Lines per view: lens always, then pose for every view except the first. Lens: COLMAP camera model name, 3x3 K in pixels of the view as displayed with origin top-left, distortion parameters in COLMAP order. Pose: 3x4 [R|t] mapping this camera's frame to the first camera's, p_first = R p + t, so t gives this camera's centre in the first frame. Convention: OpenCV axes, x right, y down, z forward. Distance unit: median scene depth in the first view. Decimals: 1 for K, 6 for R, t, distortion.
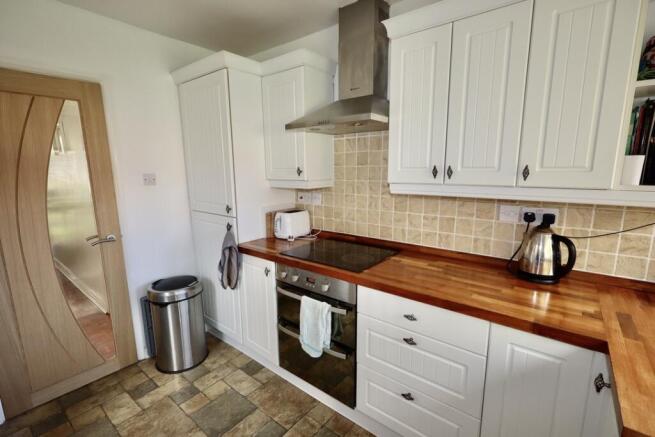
lens RADIAL K [[303.6, 0, 327.5], [0, 303.6, 218.5], [0, 0, 1]] dist [-0.000513, -0.000102]
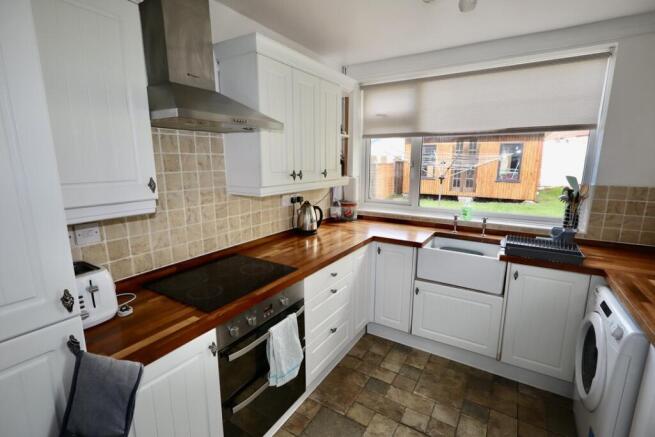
lens RADIAL K [[306.1, 0, 327.5], [0, 306.1, 218.5], [0, 0, 1]] dist [-0.001022, -0.000258]
pose [[-0.120904, -0.178614, 0.976463, -0.879956], [0.168647, 0.965682, 0.197524, -0.182371], [-0.978233, 0.188559, -0.086632, 0.876222]]
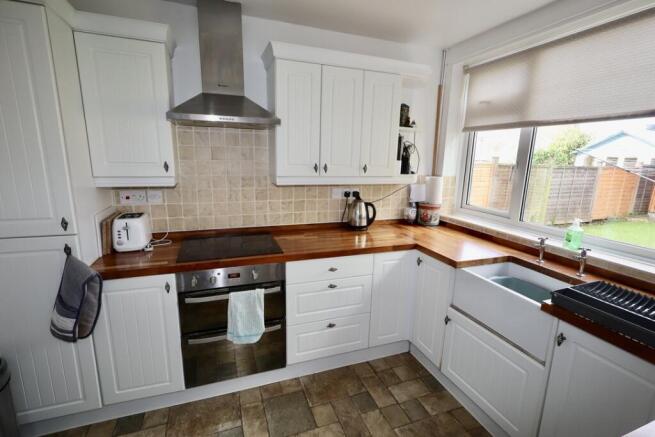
lens RADIAL K [[305.7, 0, 327.5], [0, 305.7, 218.5], [0, 0, 1]] dist [-0.000118, 0.000310]
pose [[0.512725, -0.152022, 0.844987, -0.740113], [0.116949, 0.987392, 0.106679, -0.057728], [-0.850551, 0.044123, 0.524039, 0.194399]]
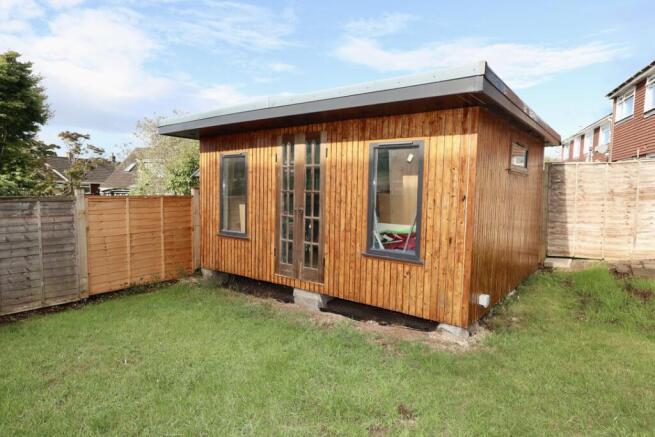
lens RADIAL K [[373.2, 0, 339.5], [0, 373.2, 186.7], [0, 0, 1]] dist [-0.002516, 0.000484]
pose [[-0.051295, 0.012571, 0.998604, 2.475252], [0.153874, 0.988080, -0.004535, 0.436517], [-0.986758, 0.153426, -0.052618, -3.035627]]
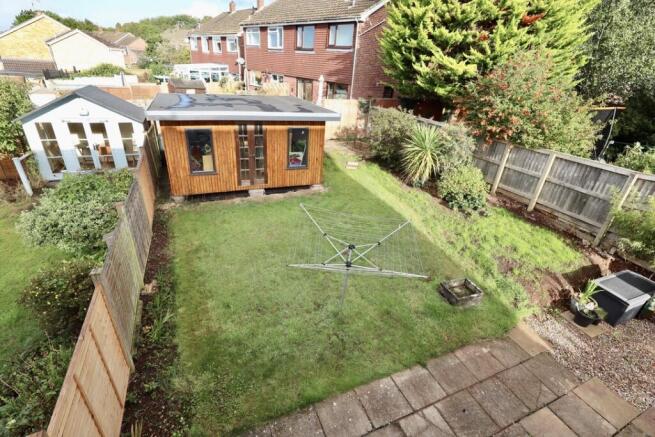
lens RADIAL K [[303.6, 0, 327.5], [0, 303.6, 218.5], [0, 0, 1]] dist [-0.000513, -0.000102]
pose [[-0.879951, -0.259013, 0.398244, 1.871137], [0.021895, 0.815293, 0.578634, -1.643091], [-0.474559, 0.517889, -0.711747, 0.946914]]
